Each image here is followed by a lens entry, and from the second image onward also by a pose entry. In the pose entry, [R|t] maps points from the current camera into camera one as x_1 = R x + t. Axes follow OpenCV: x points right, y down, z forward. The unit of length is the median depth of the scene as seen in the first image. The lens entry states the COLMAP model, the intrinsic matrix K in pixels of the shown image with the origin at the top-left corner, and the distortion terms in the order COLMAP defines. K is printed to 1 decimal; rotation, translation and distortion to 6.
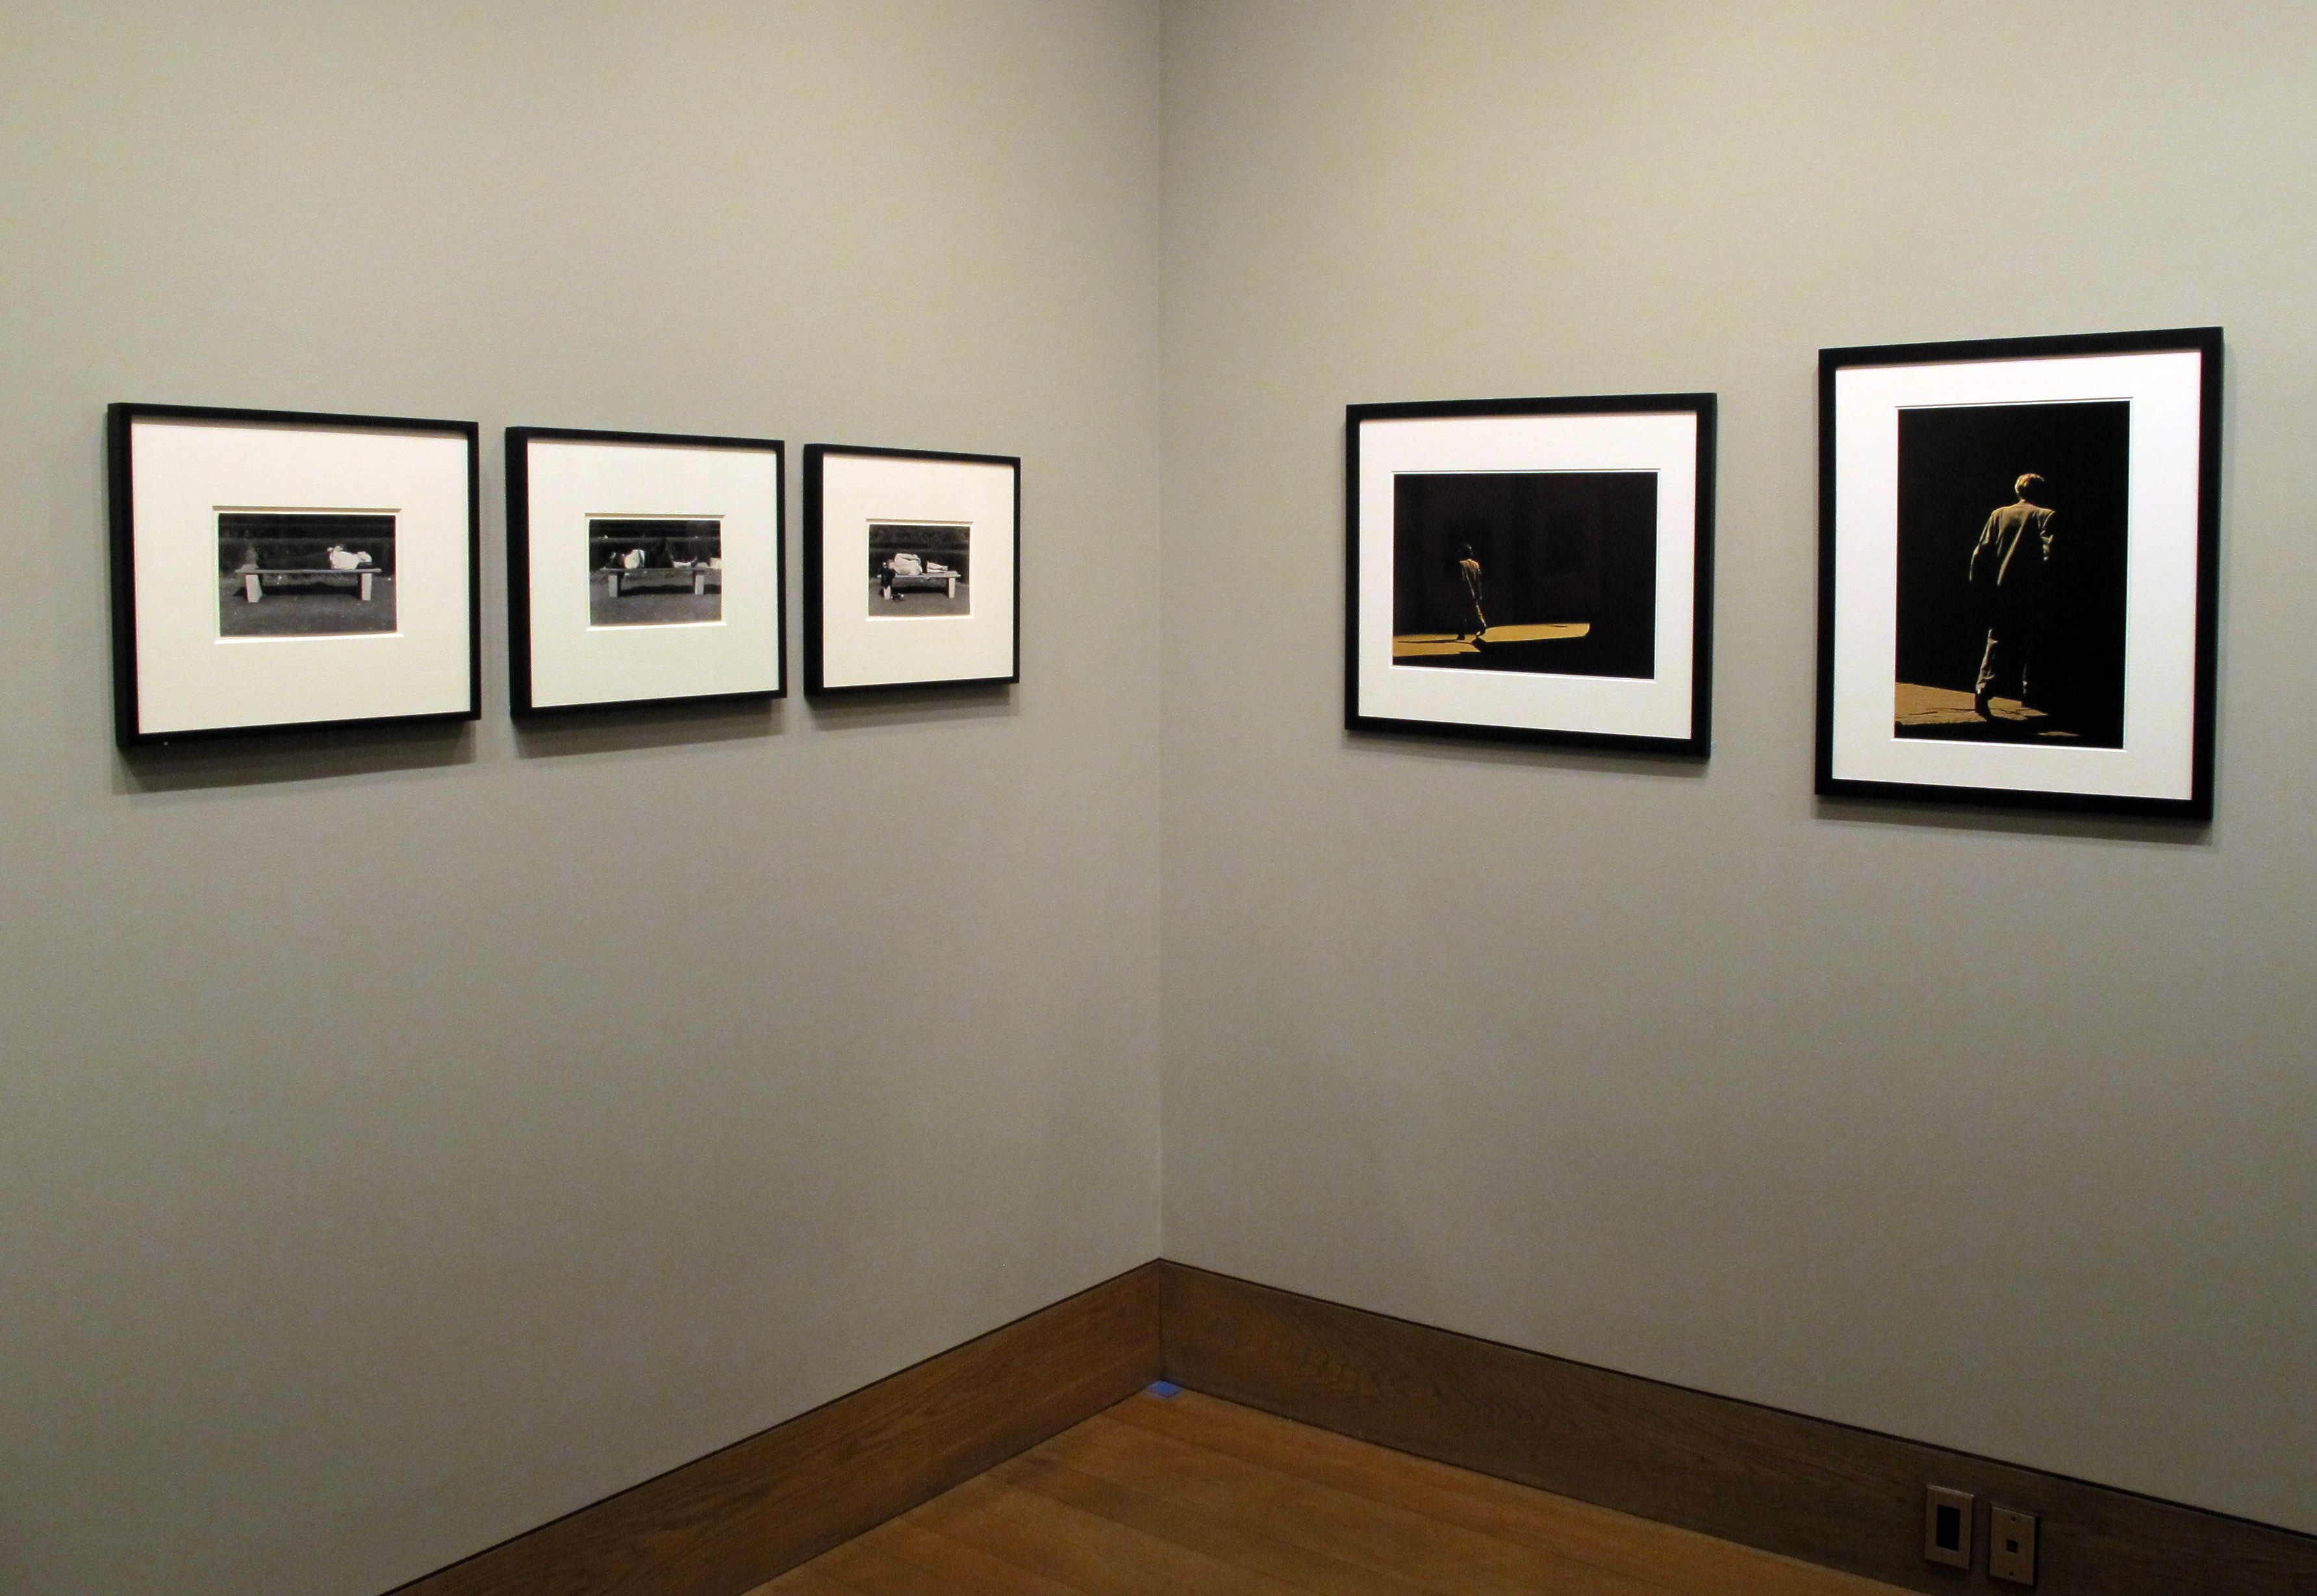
lens RADIAL K [[1983.8, 0, 1193.4], [0, 1983.8, 694.2], [0, 0, 1]] dist [-0.127751, 0.062584]
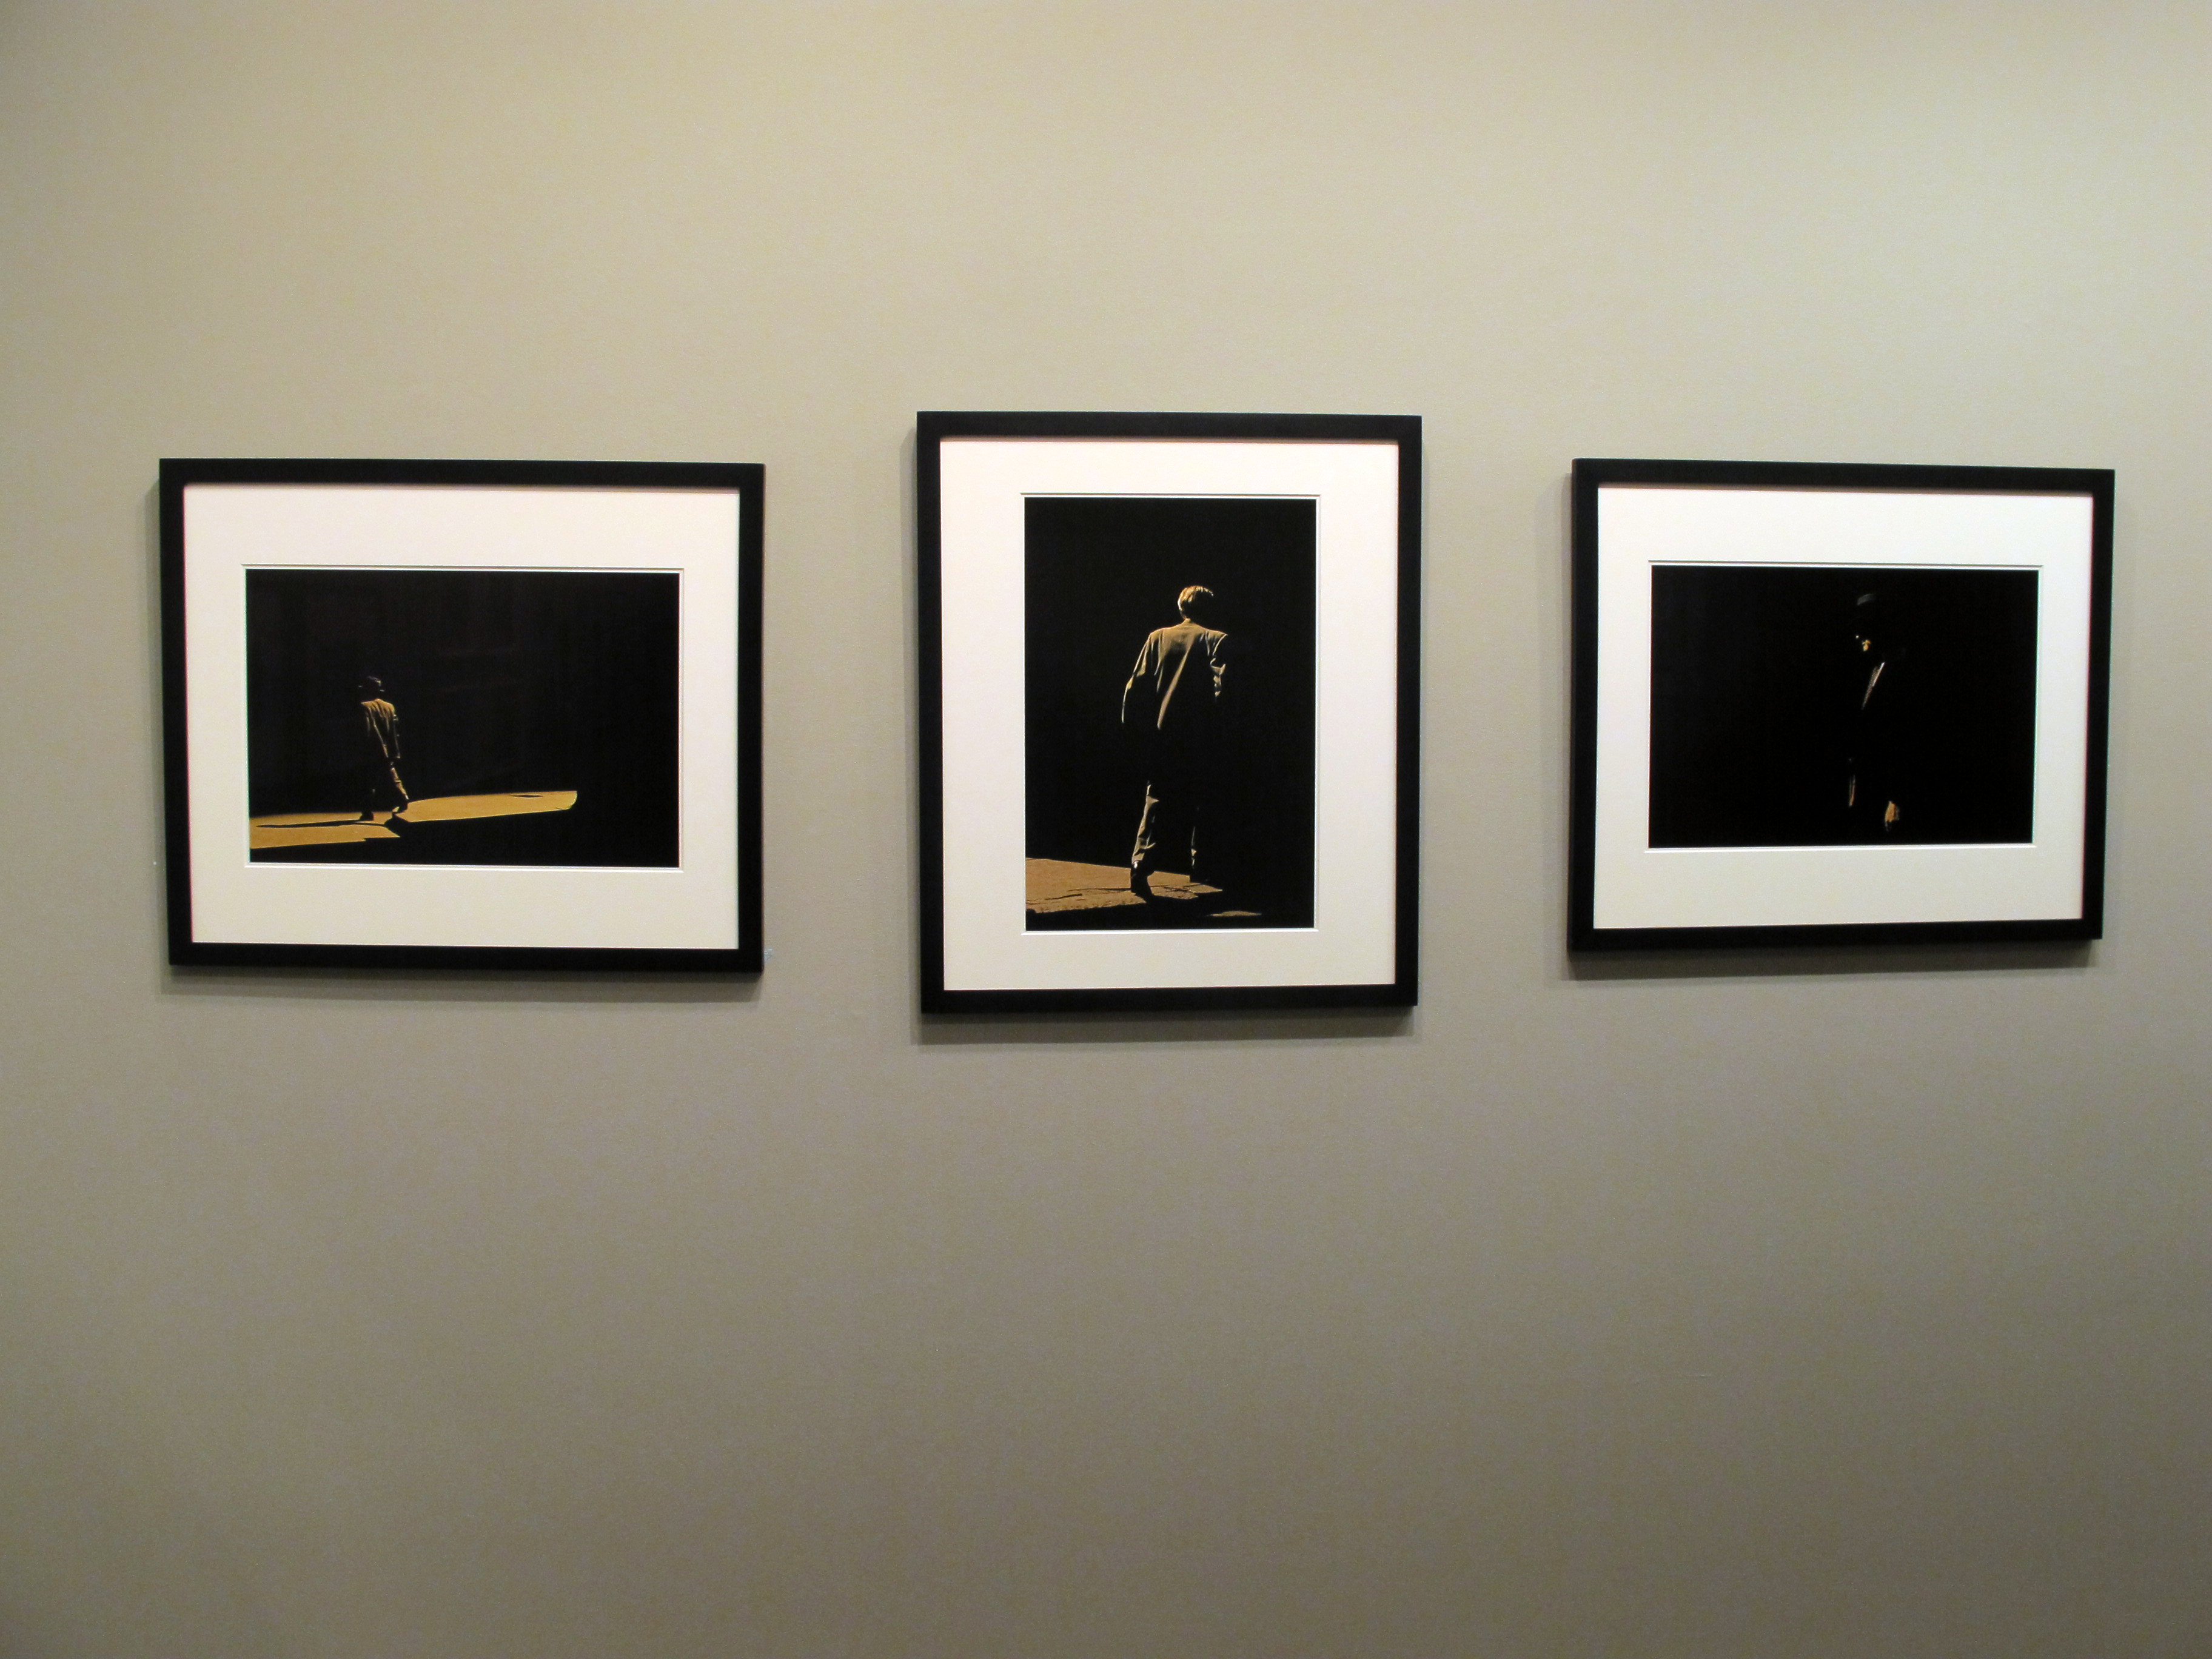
lens RADIAL K [[1862.4, 0, 1119.4], [0, 1862.4, 798.2], [0, 0, 1]] dist [-0.150428, 0.116138]
pose [[0.756159, -0.035860, 0.653404, -0.093976], [0.042648, 0.999075, 0.005477, -0.035302], [-0.652996, 0.023725, 0.756989, 0.479300]]
